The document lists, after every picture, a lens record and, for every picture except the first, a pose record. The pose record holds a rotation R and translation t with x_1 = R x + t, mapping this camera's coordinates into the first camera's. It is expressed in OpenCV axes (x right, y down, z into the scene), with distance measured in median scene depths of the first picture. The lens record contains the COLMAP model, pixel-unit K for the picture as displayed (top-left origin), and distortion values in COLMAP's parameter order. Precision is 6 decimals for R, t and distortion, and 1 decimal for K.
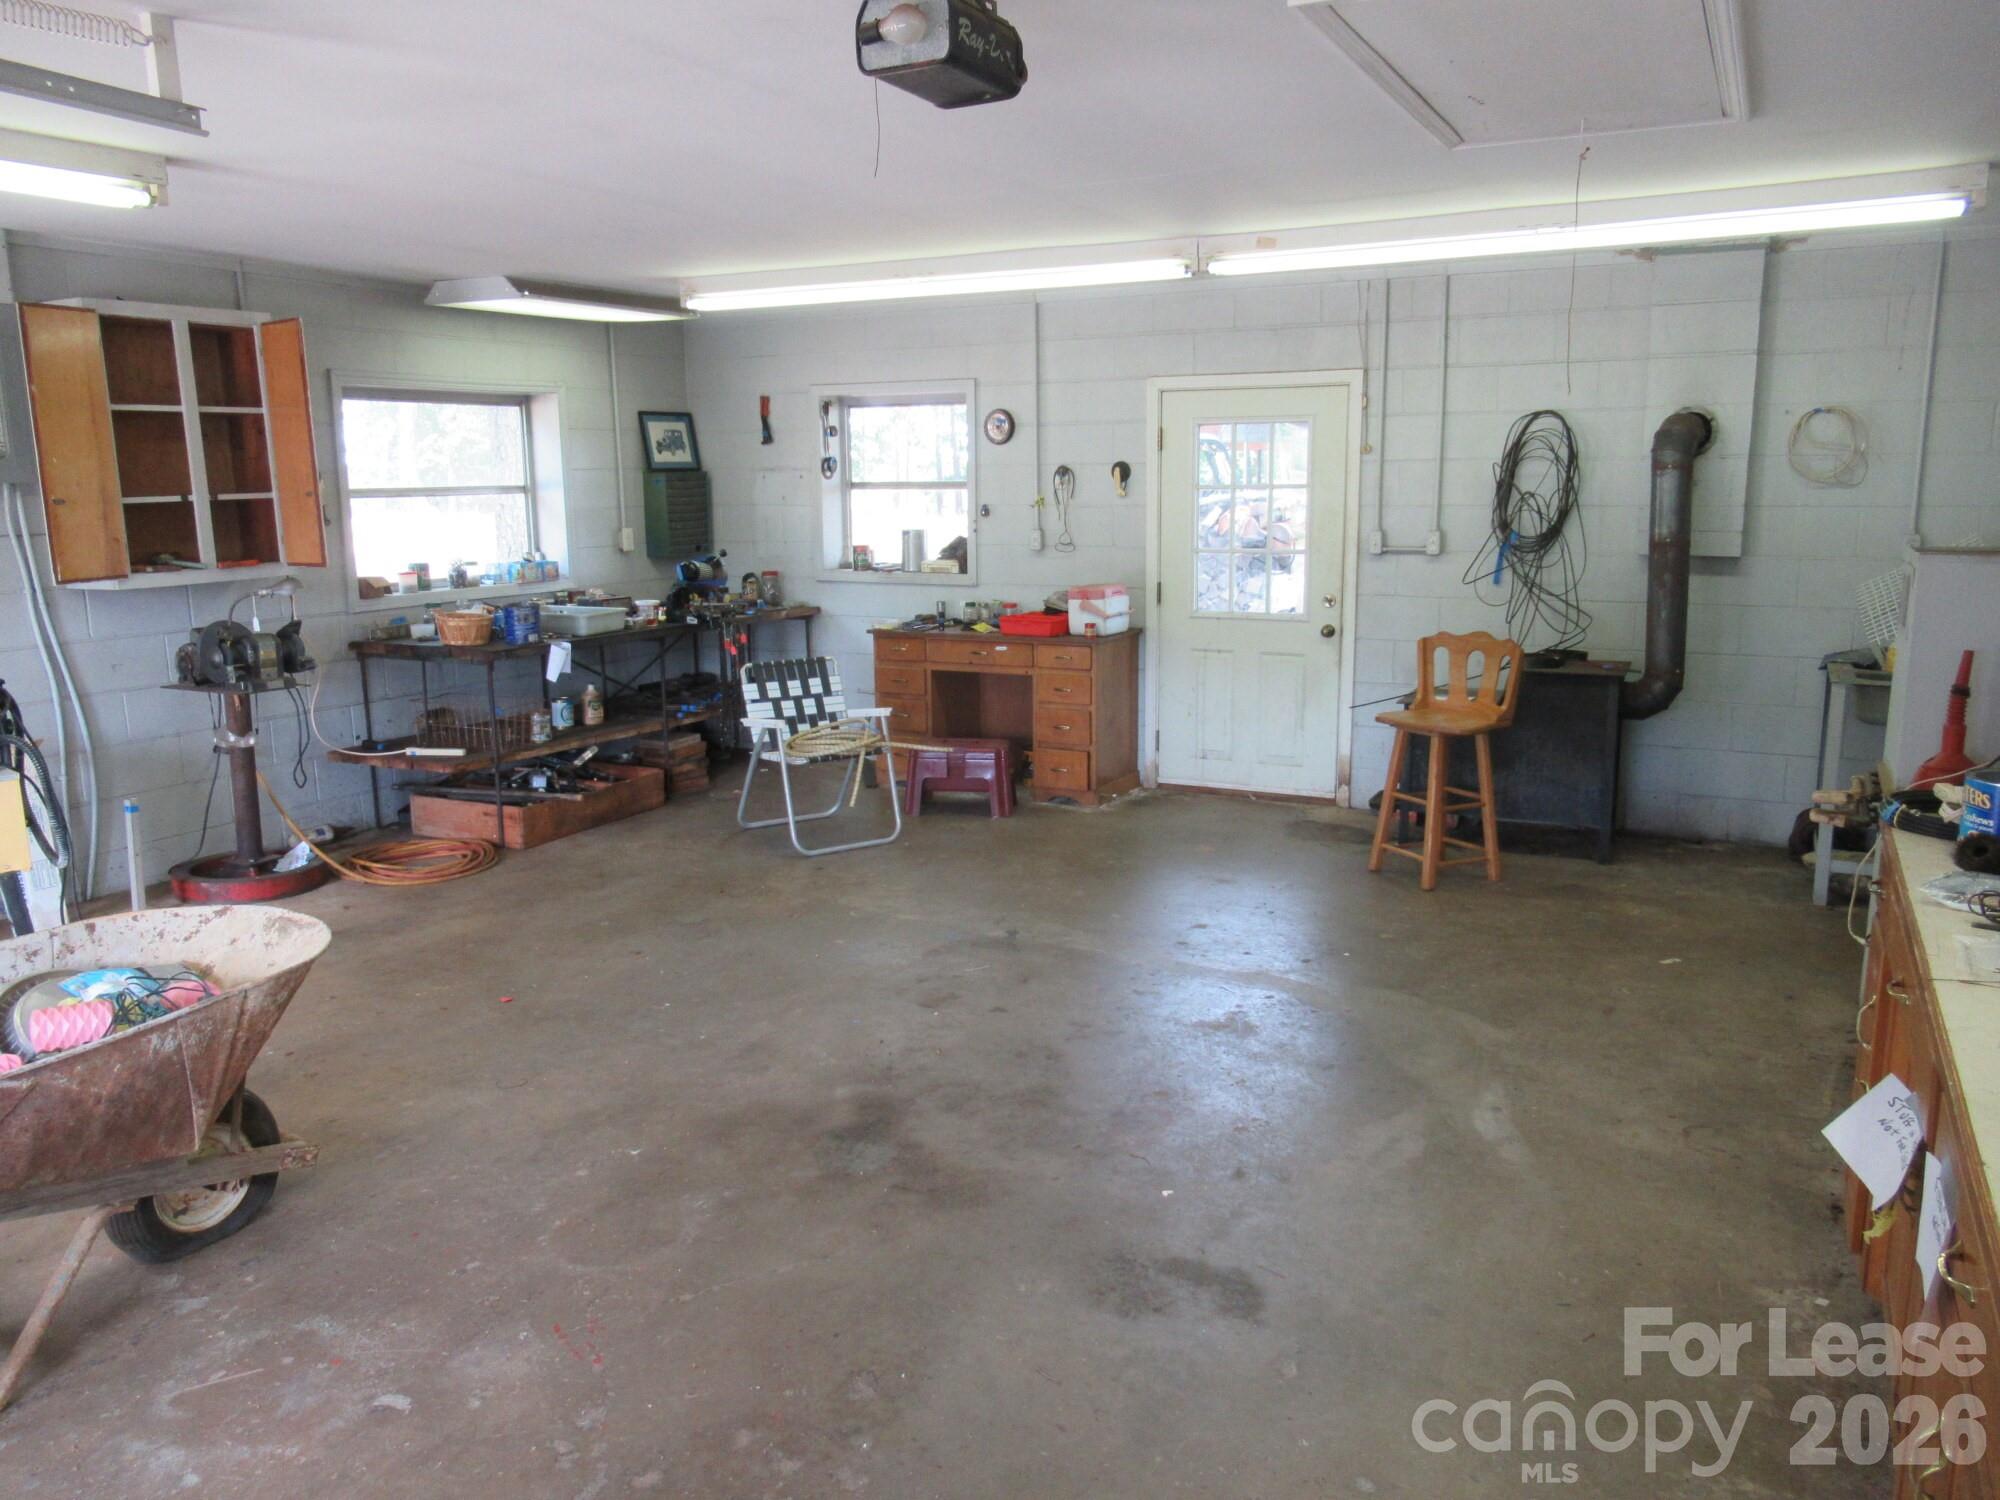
lens RADIAL K [[1489.4, 0, 992.4], [0, 1489.4, 741.5], [0, 0, 1]] dist [-0.001898, 0.010082]
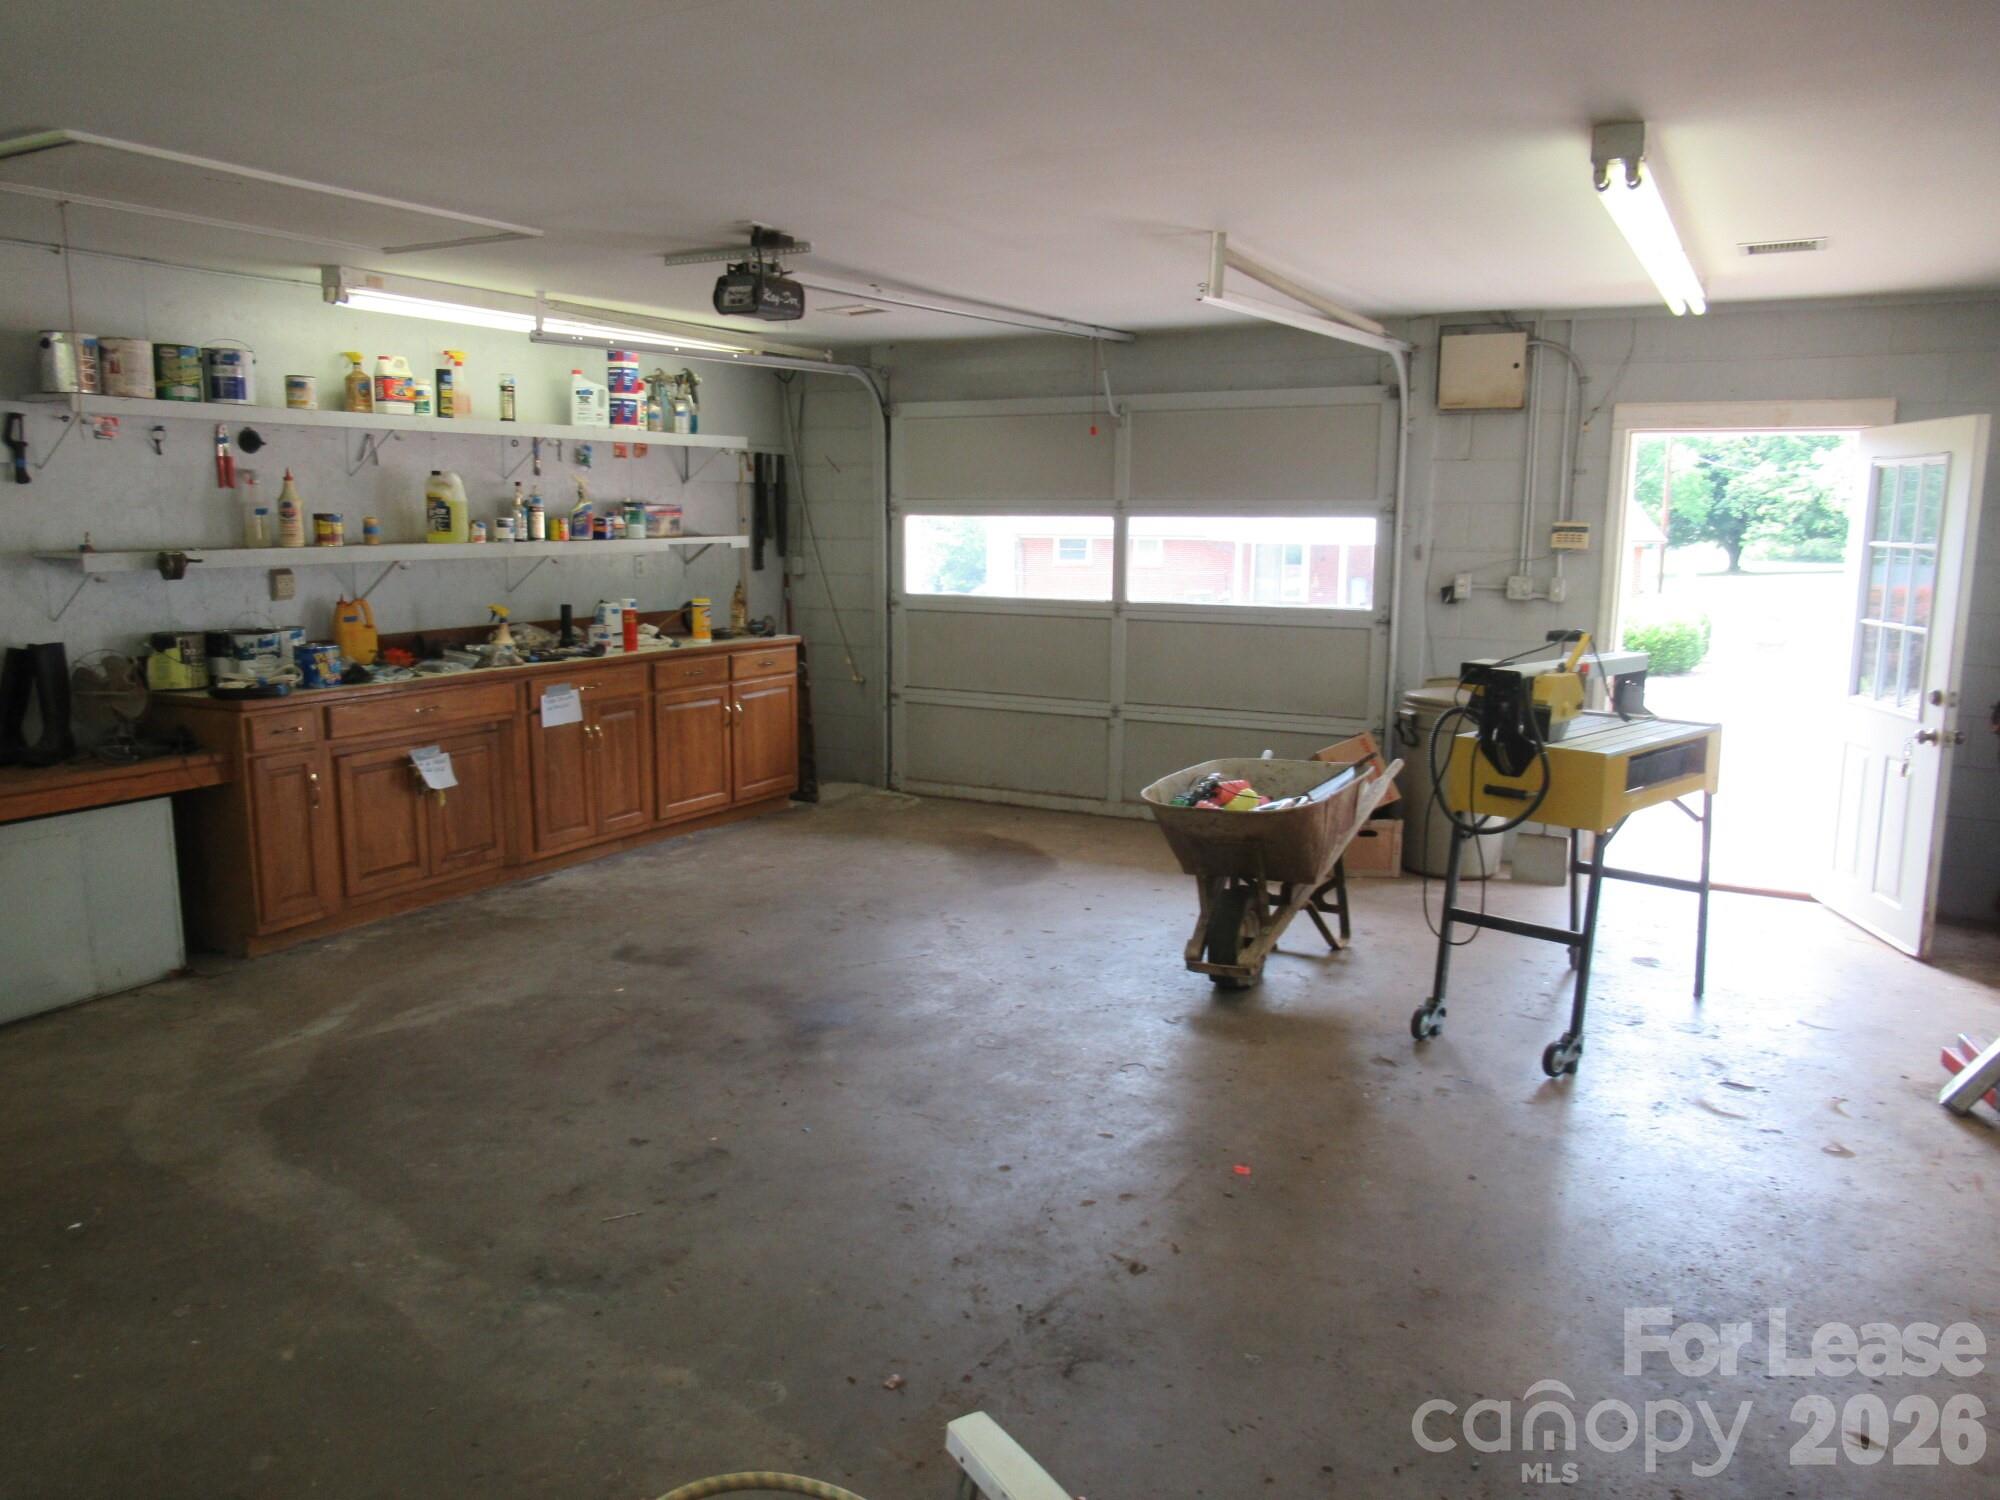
lens RADIAL K [[1489.4, 0, 992.4], [0, 1489.4, 741.5], [0, 0, 1]] dist [-0.001898, 0.010082]
pose [[-0.999659, 0.003060, 0.025930, -0.257981], [0.011547, 0.942533, 0.333914, -0.371680], [-0.023419, 0.334099, -0.942247, 2.004469]]
